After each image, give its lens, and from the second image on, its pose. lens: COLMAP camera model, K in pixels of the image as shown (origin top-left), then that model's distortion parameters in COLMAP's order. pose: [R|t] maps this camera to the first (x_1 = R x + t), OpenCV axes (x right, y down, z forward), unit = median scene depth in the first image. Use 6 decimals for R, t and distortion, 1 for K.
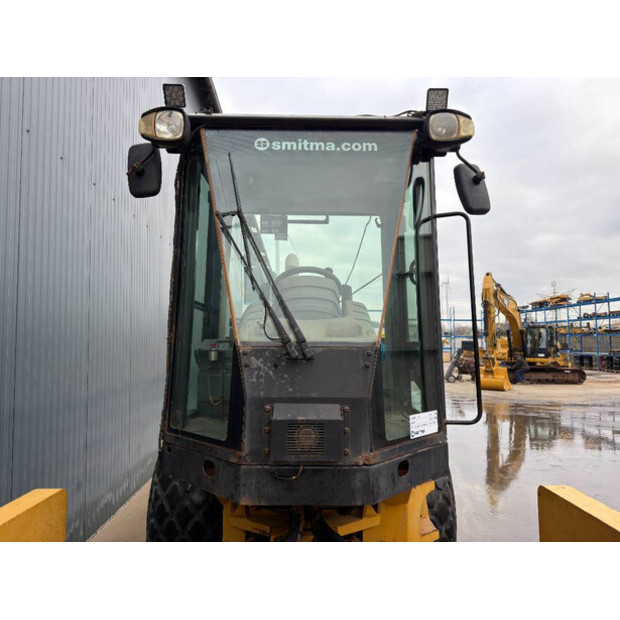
lens RADIAL K [[426.0, 0, 307.4], [0, 426.0, 310.3], [0, 0, 1]] dist [0.026843, -0.005739]
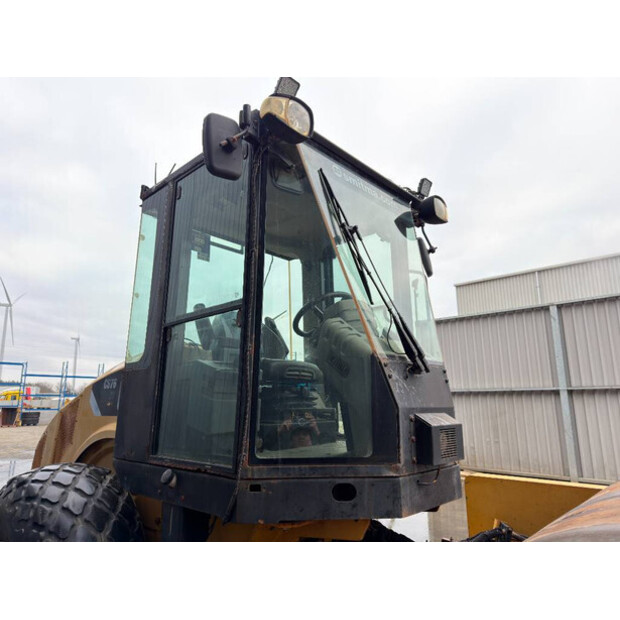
lens RADIAL K [[426.0, 0, 307.4], [0, 426.0, 310.3], [0, 0, 1]] dist [0.026843, -0.005739]
pose [[0.711815, 0.141770, 0.687910, -0.513900], [-0.046650, 0.986797, -0.155097, 0.071334], [-0.700816, 0.078309, 0.709031, 0.206143]]
